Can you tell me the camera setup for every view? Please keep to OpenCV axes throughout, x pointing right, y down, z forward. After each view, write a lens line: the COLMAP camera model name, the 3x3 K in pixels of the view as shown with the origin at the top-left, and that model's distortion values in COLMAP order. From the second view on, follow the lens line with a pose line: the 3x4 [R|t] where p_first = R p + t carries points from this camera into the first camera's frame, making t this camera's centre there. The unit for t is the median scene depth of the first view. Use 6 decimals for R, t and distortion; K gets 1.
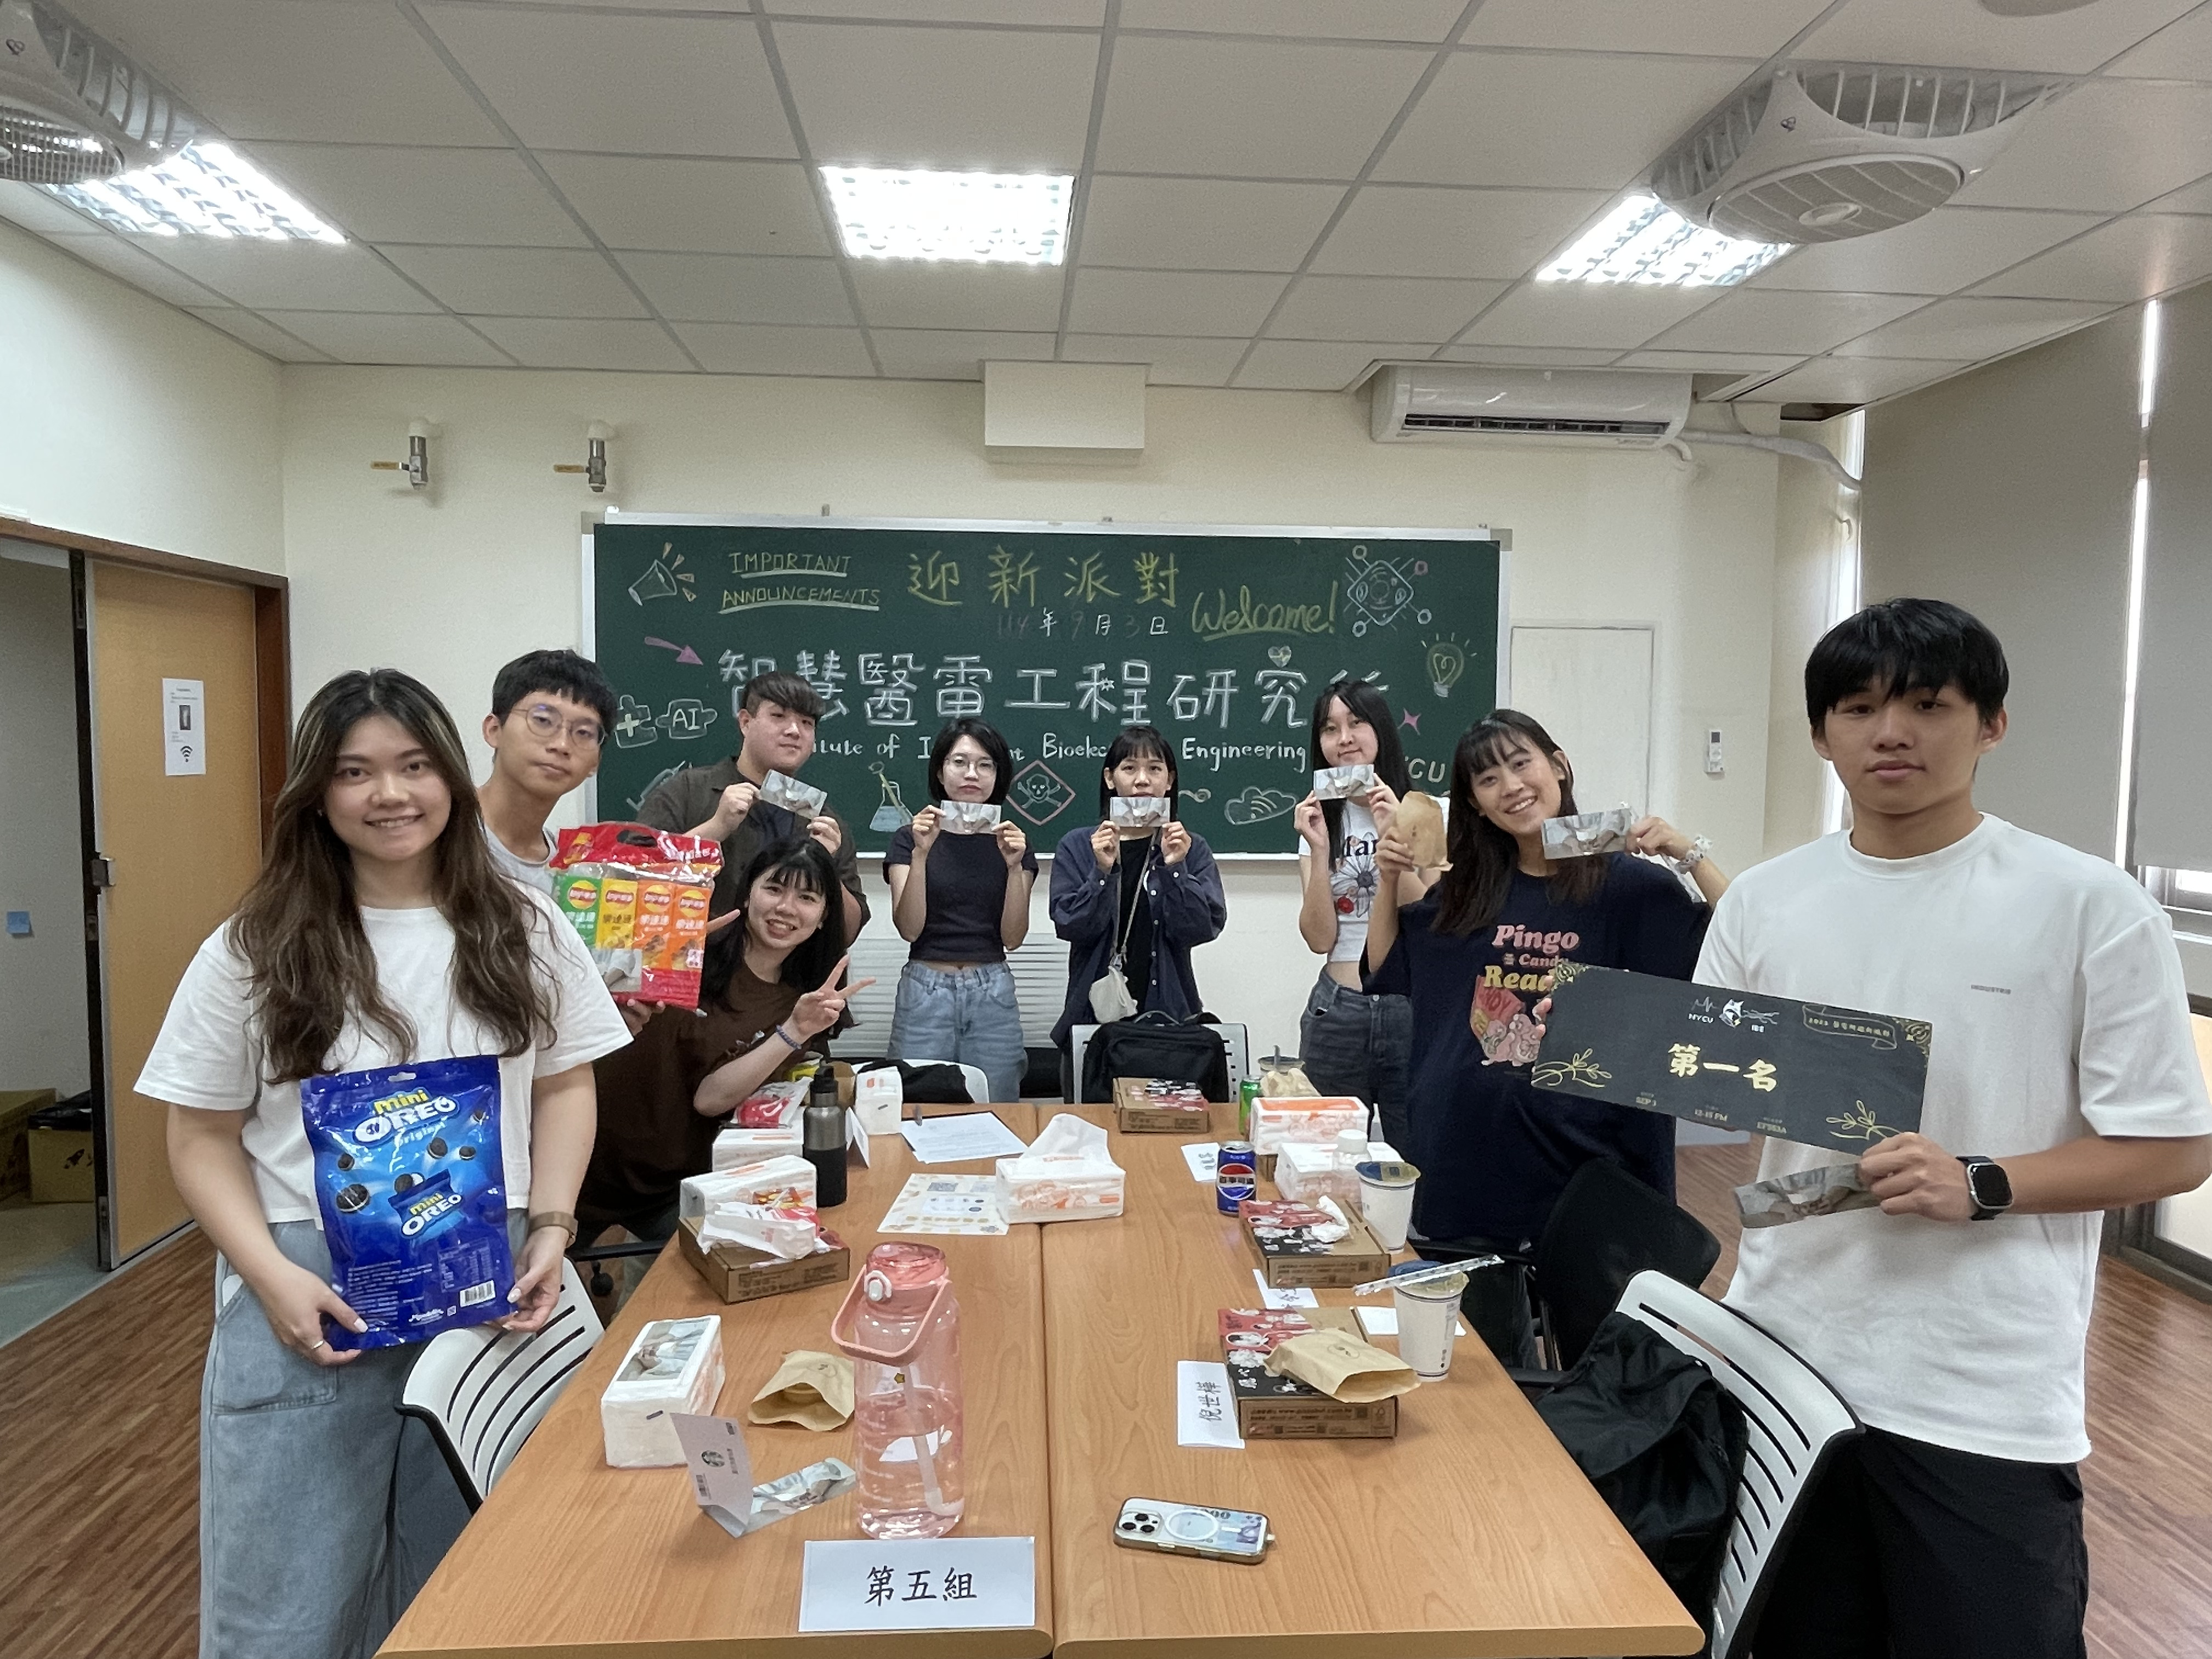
lens RADIAL K [[1384.3, 0, 1099.4], [0, 1384.3, 826.2], [0, 0, 1]] dist [0.004686, 0.003157]
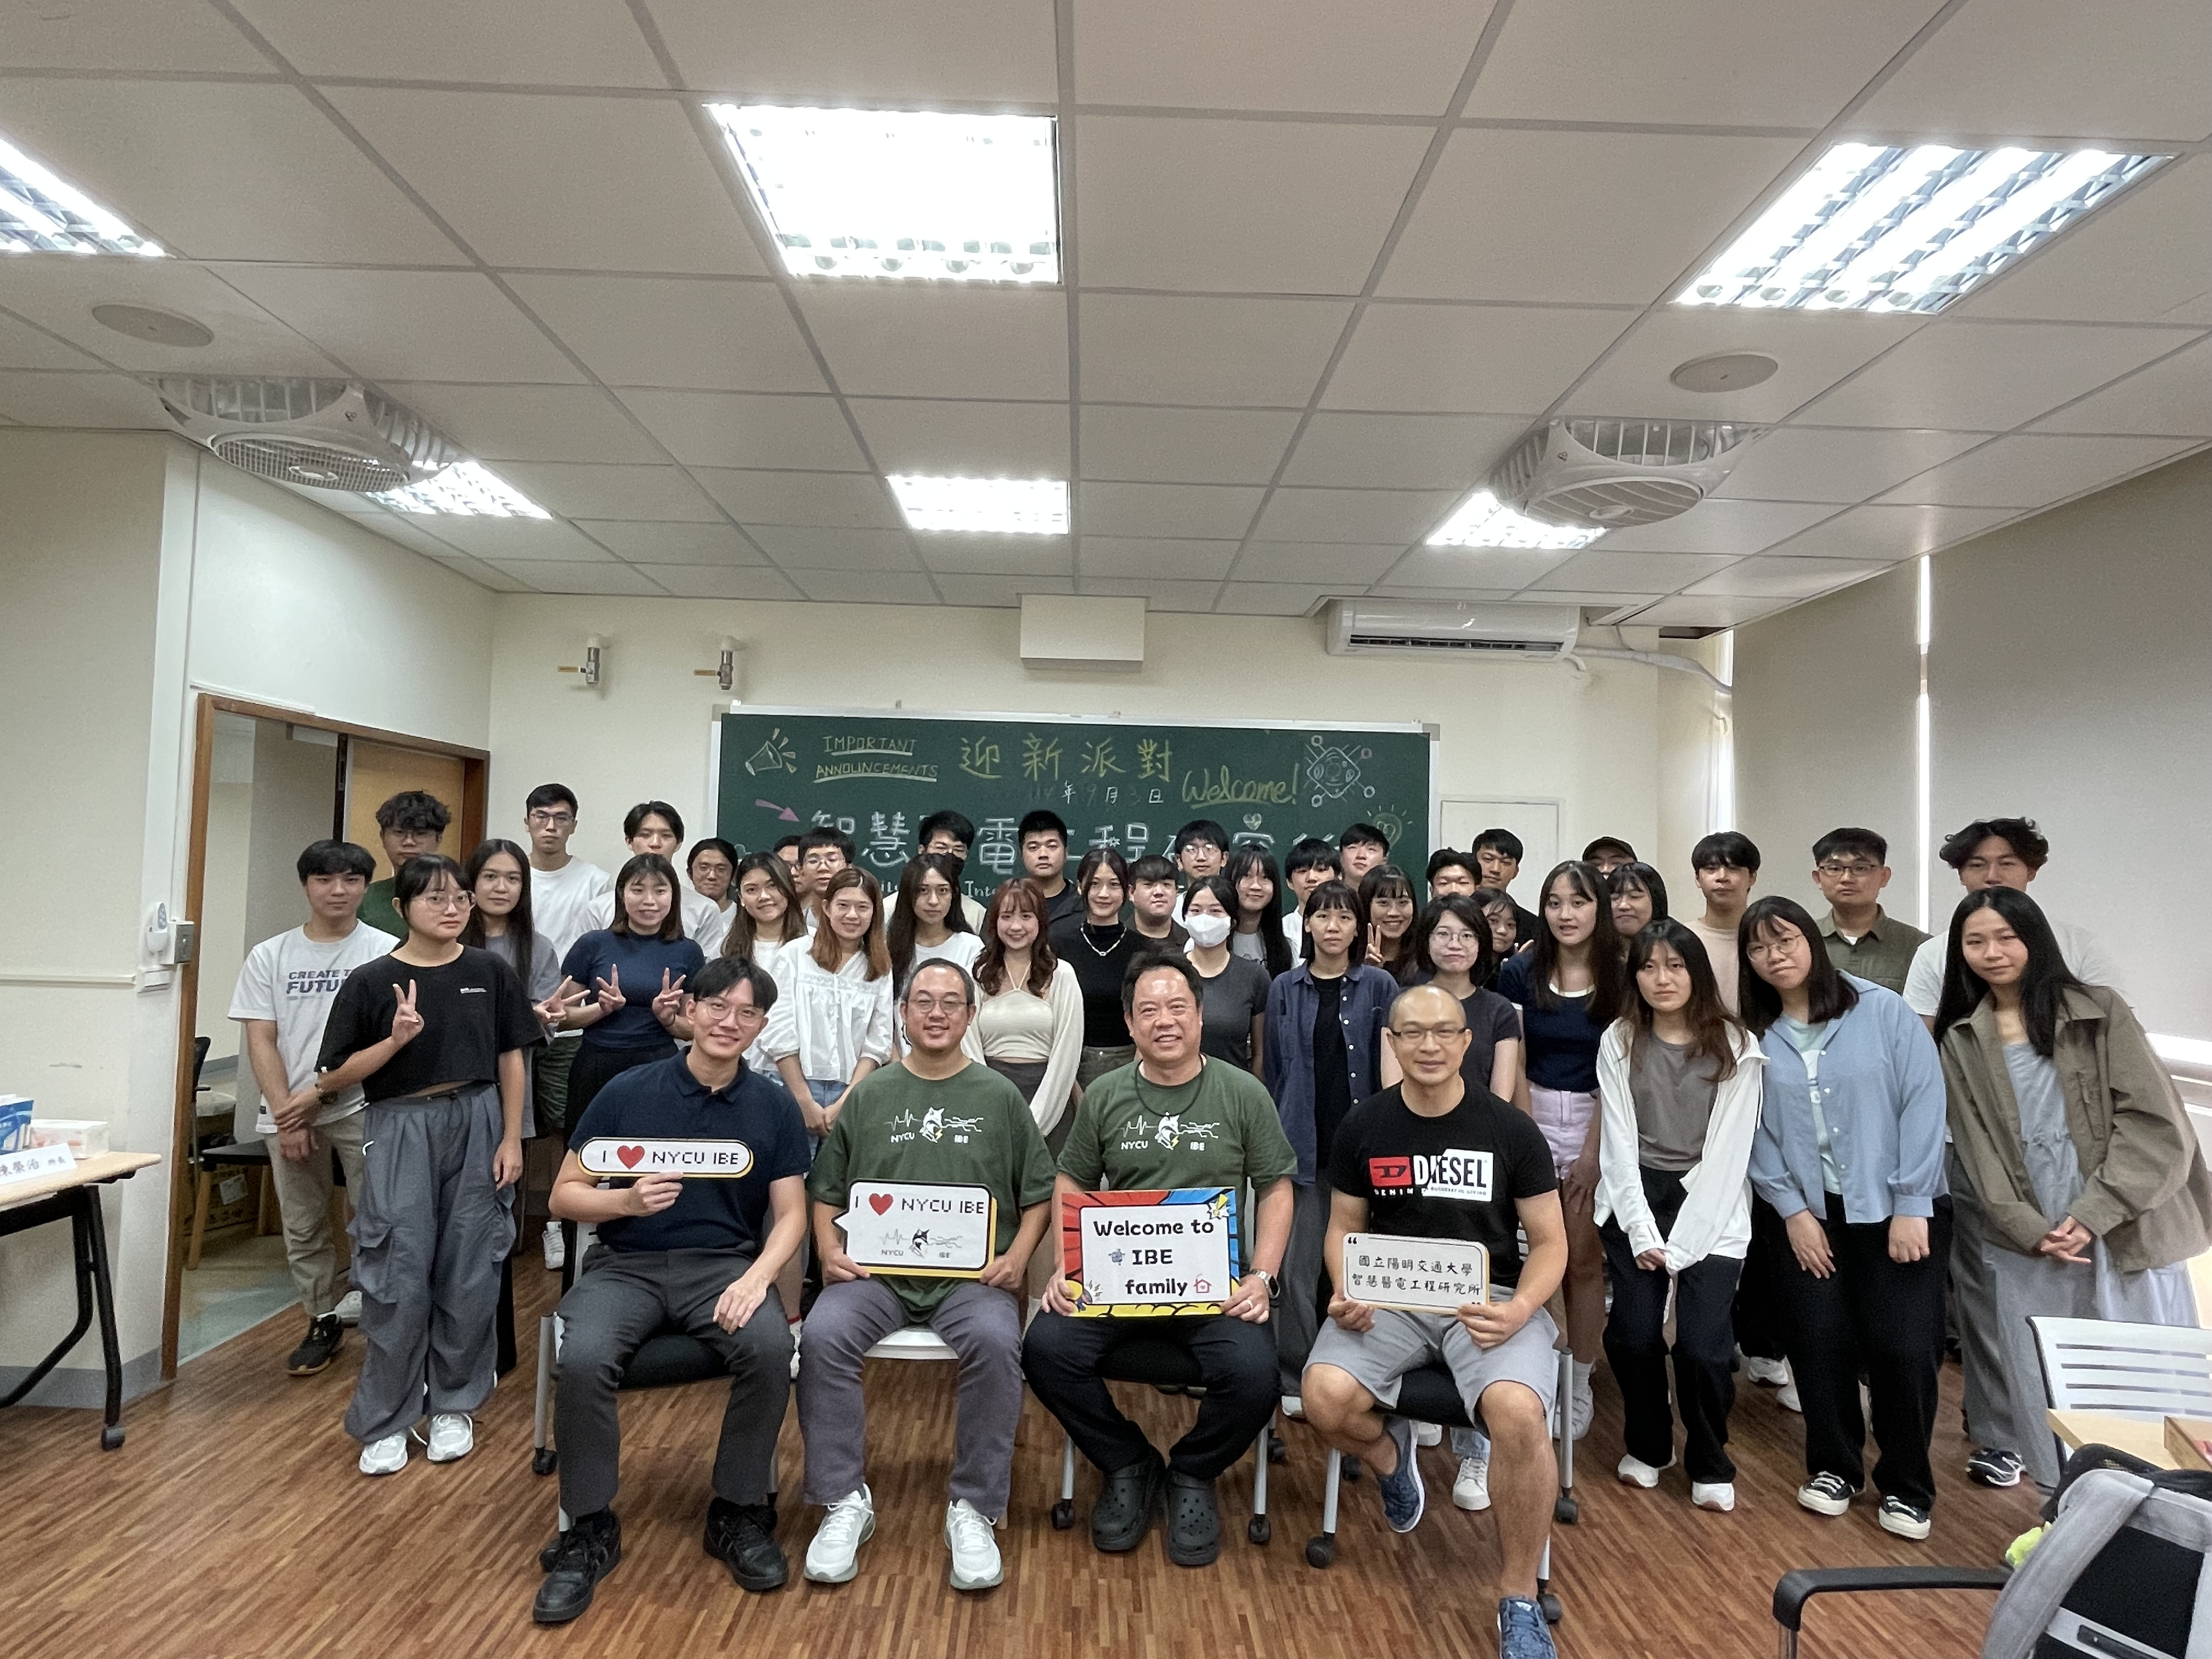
lens RADIAL K [[1278.0, 0, 1103.4], [0, 1278.0, 839.3], [0, 0, 1]] dist [0.034570, -0.000504]
pose [[0.997772, 0.016004, -0.064772, 0.074638], [-0.022148, 0.995204, -0.095277, 0.006899], [0.062937, 0.096500, 0.993341, -0.166663]]
